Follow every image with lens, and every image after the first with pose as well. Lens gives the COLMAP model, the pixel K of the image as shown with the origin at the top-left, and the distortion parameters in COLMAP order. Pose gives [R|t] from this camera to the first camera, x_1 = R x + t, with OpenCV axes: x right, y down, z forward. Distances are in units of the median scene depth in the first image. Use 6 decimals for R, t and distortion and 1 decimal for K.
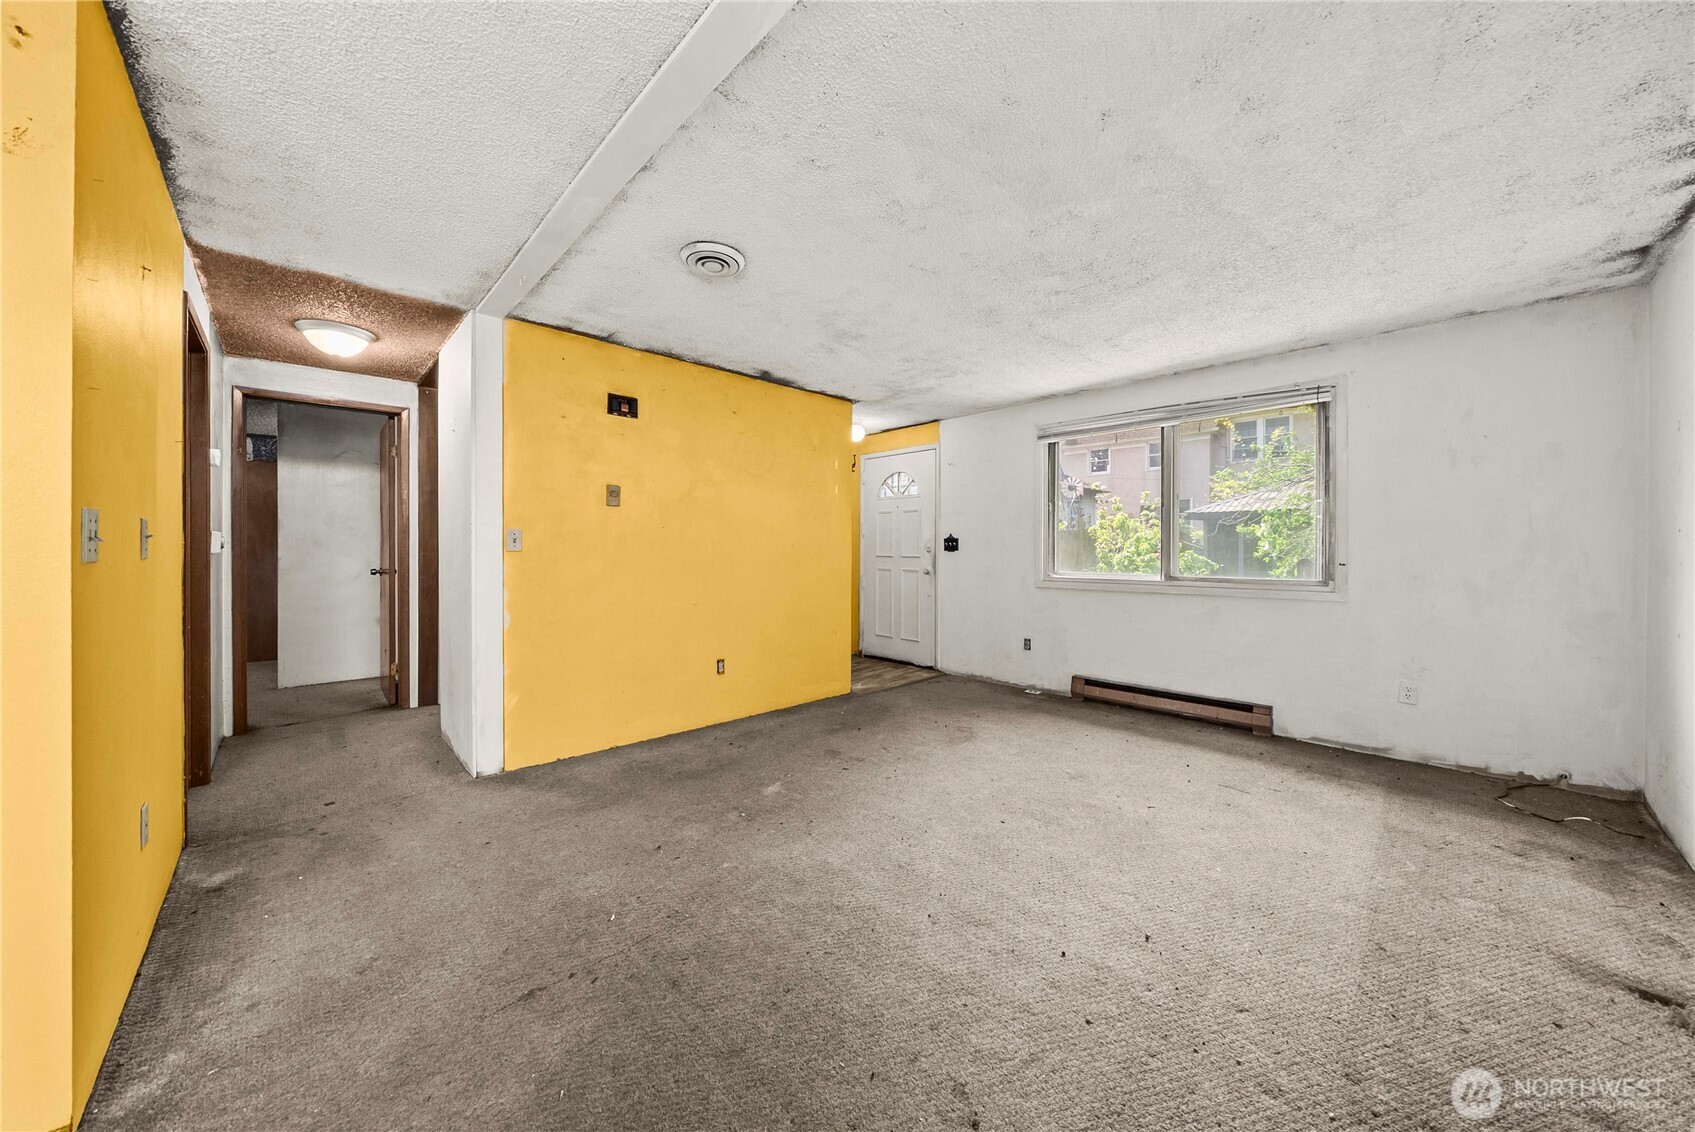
lens RADIAL K [[584.8, 0, 844.0], [0, 584.8, 553.6], [0, 0, 1]] dist [-0.006292, 0.000045]
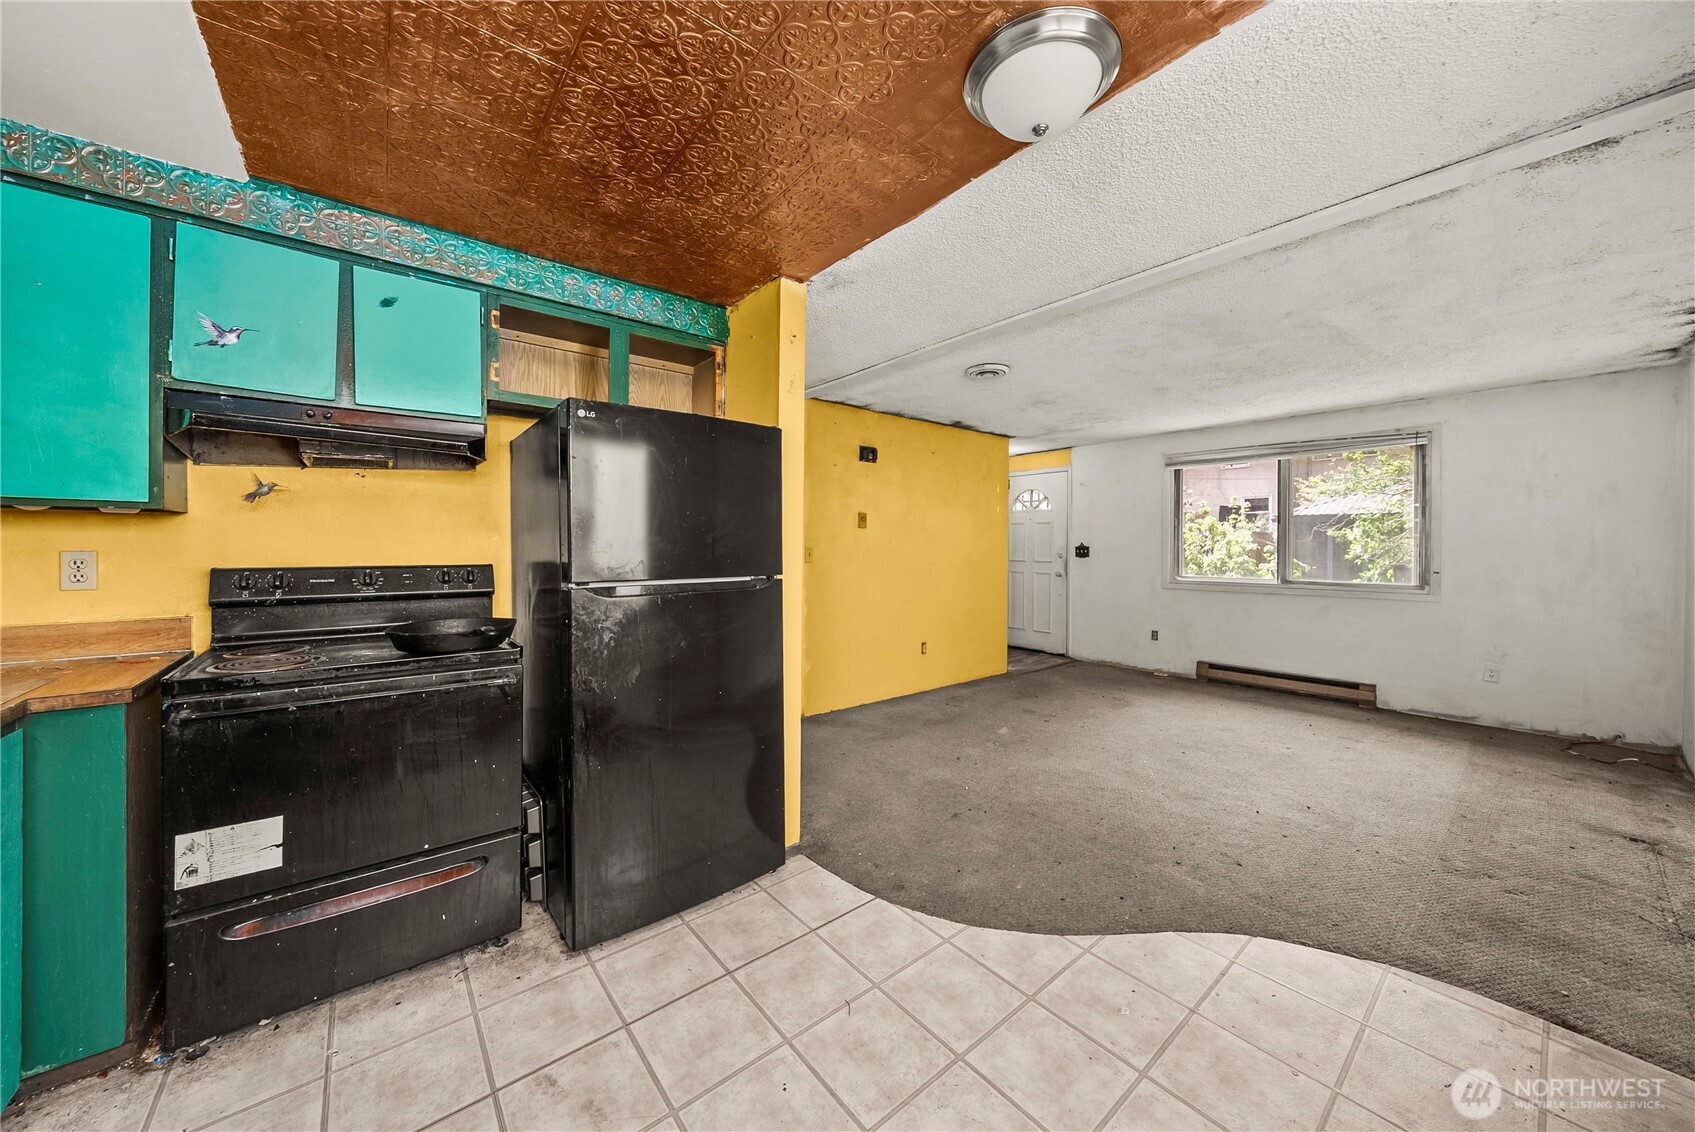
lens RADIAL K [[591.6, 0, 839.3], [0, 591.6, 551.5], [0, 0, 1]] dist [-0.005688, 0.000040]
pose [[0.996553, 0.000657, -0.082958, -0.342556], [-0.000371, 0.999994, 0.003464, -0.032224], [0.082960, -0.003422, 0.996547, -0.393590]]
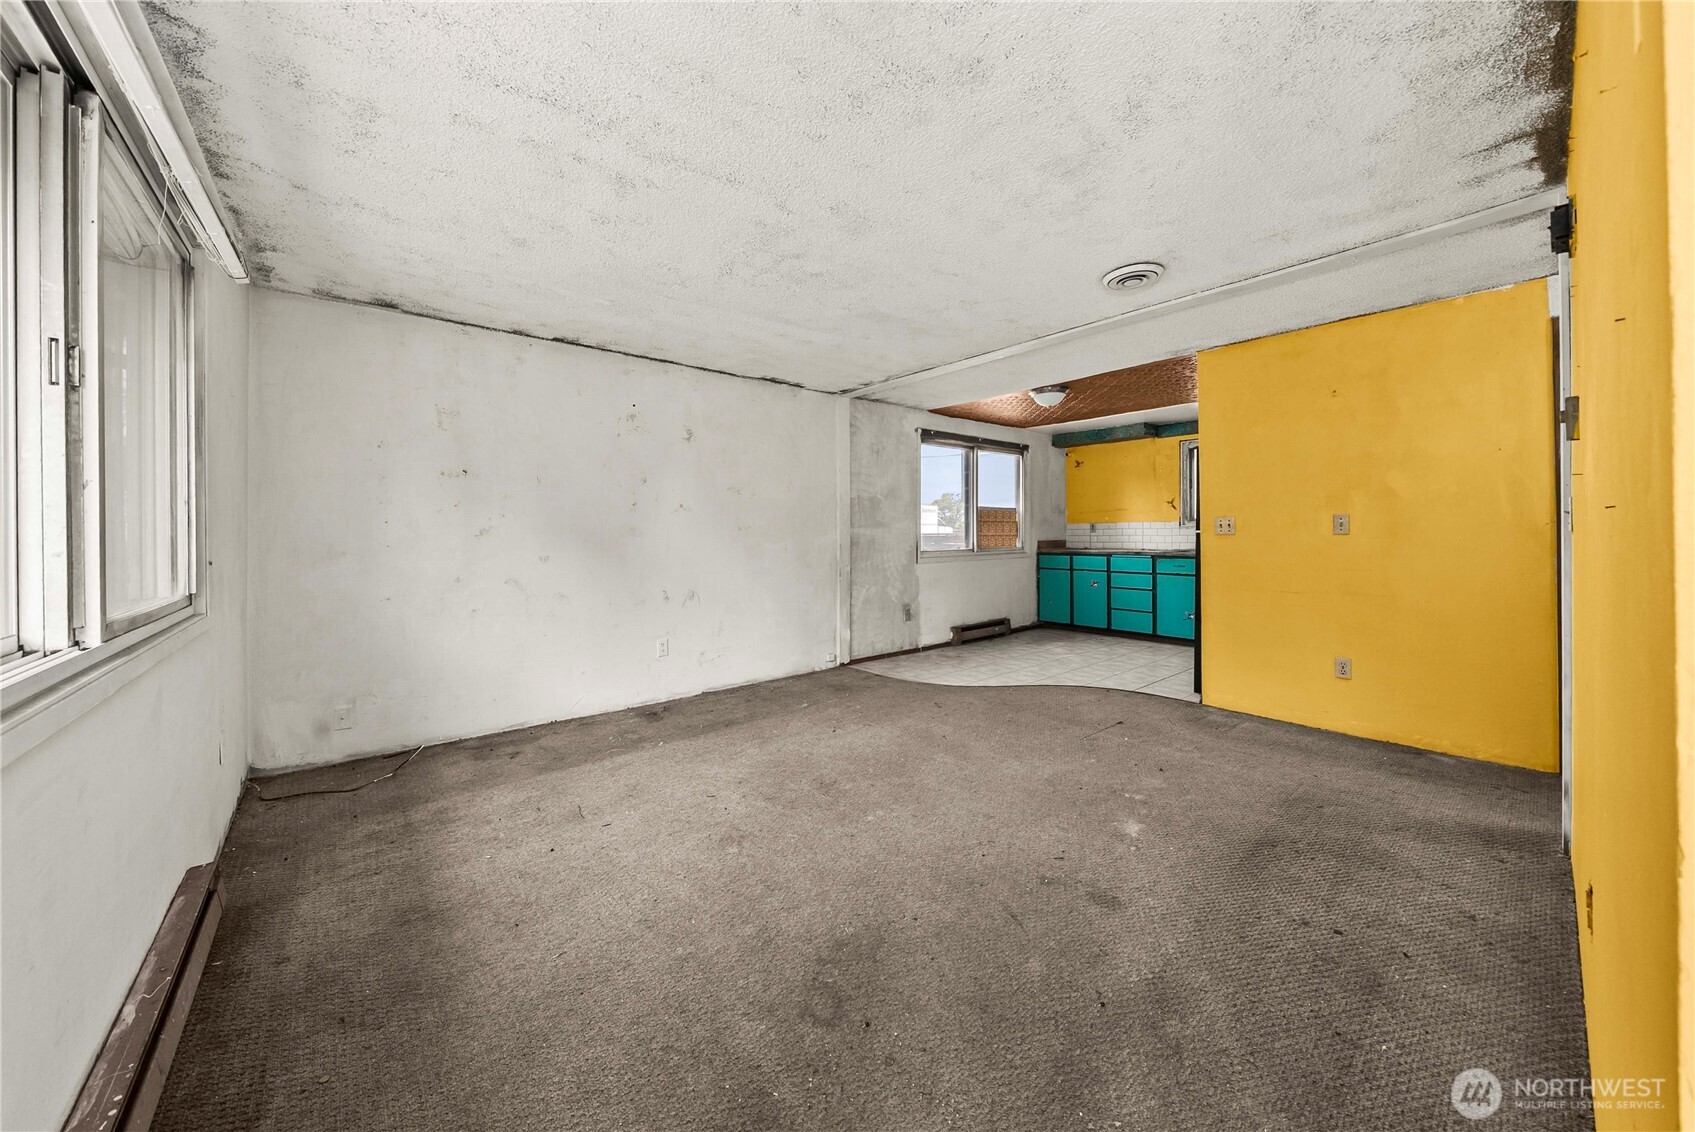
lens RADIAL K [[591.4, 0, 846.0], [0, 591.4, 536.6], [0, 0, 1]] dist [-0.003010, -0.000085]
pose [[-0.998158, 0.004806, 0.060476, 0.188742], [0.005706, 0.999875, 0.014725, -0.012111], [-0.060398, 0.015043, -0.998061, 1.564810]]
